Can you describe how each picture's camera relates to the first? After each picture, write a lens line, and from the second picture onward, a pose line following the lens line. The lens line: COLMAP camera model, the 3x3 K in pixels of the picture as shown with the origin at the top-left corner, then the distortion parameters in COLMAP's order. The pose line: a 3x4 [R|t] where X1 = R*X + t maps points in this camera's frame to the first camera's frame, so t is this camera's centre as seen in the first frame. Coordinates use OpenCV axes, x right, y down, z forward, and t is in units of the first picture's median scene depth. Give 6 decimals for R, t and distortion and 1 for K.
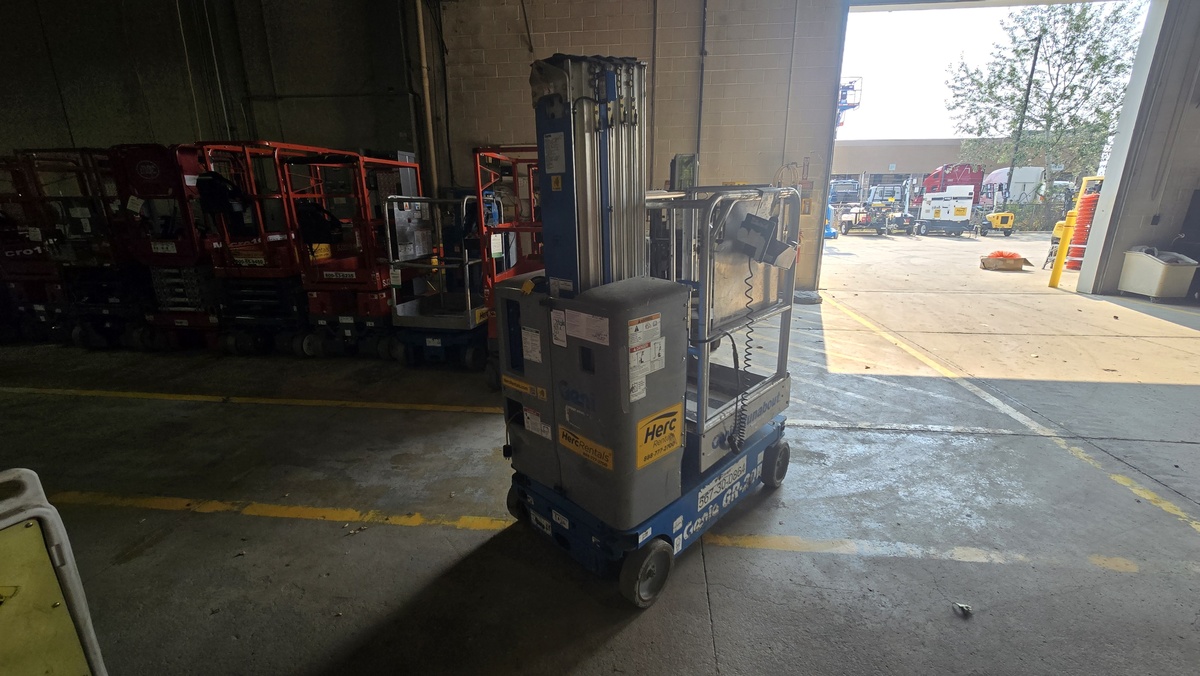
lens RADIAL K [[476.9, 0, 600.0], [0, 476.9, 338.0], [0, 0, 1]] dist [-0.000411, -0.000107]
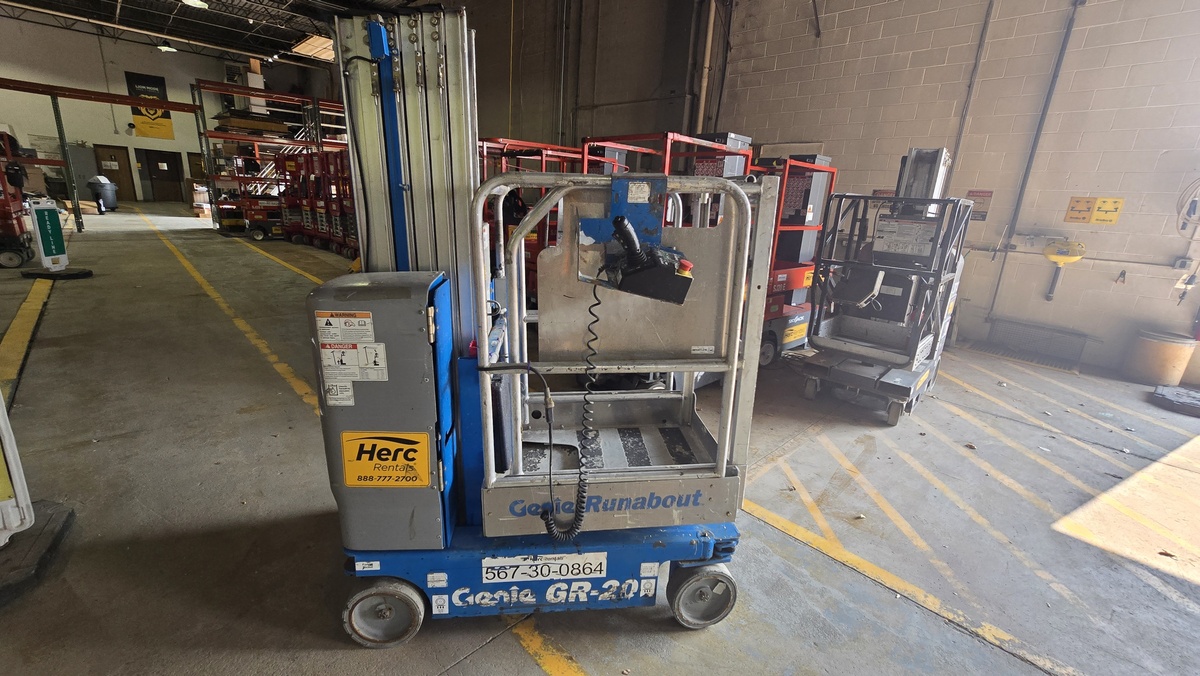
lens RADIAL K [[476.9, 0, 600.0], [0, 476.9, 338.0], [0, 0, 1]] dist [-0.000411, -0.000107]
pose [[0.780362, 0.227626, -0.582427, 0.640815], [-0.233923, 0.970033, 0.065691, -0.108448], [0.579927, 0.084980, 0.810224, 0.393912]]
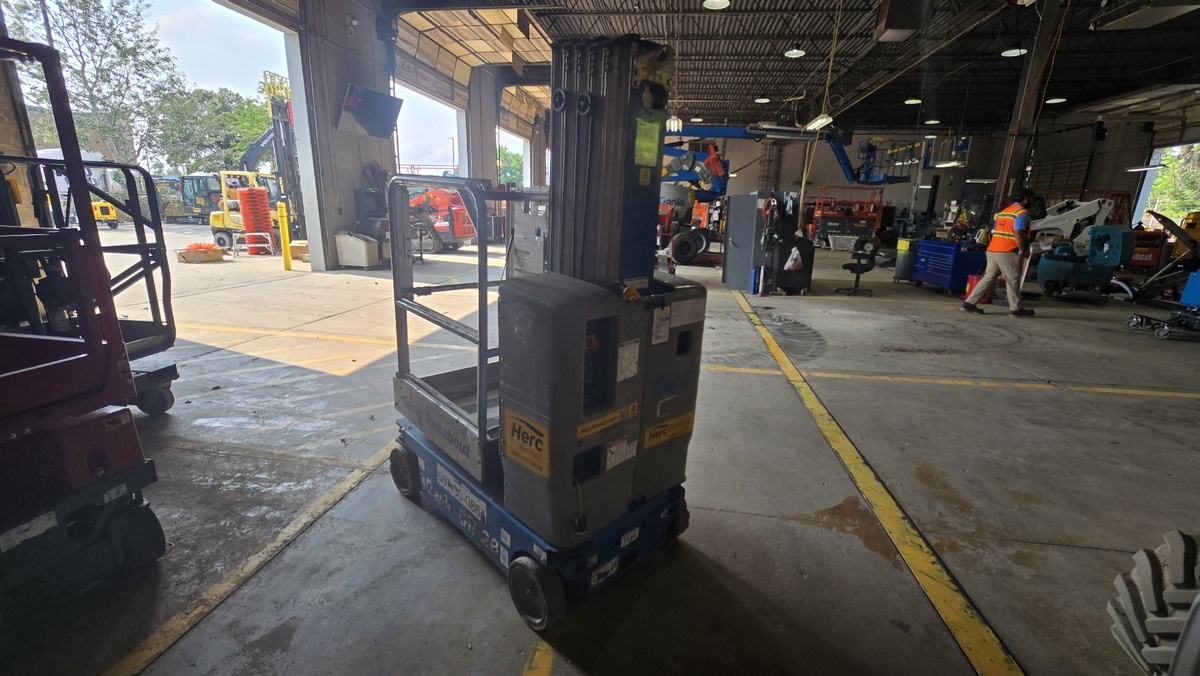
lens RADIAL K [[499.7, 0, 600.0], [0, 499.7, 338.0], [0, 0, 1]] dist [-0.000835, 0.000117]
pose [[0.030911, -0.246704, 0.968598, -0.833712], [0.238942, 0.942787, 0.232505, -0.202331], [-0.970542, 0.224252, 0.088091, 0.789642]]
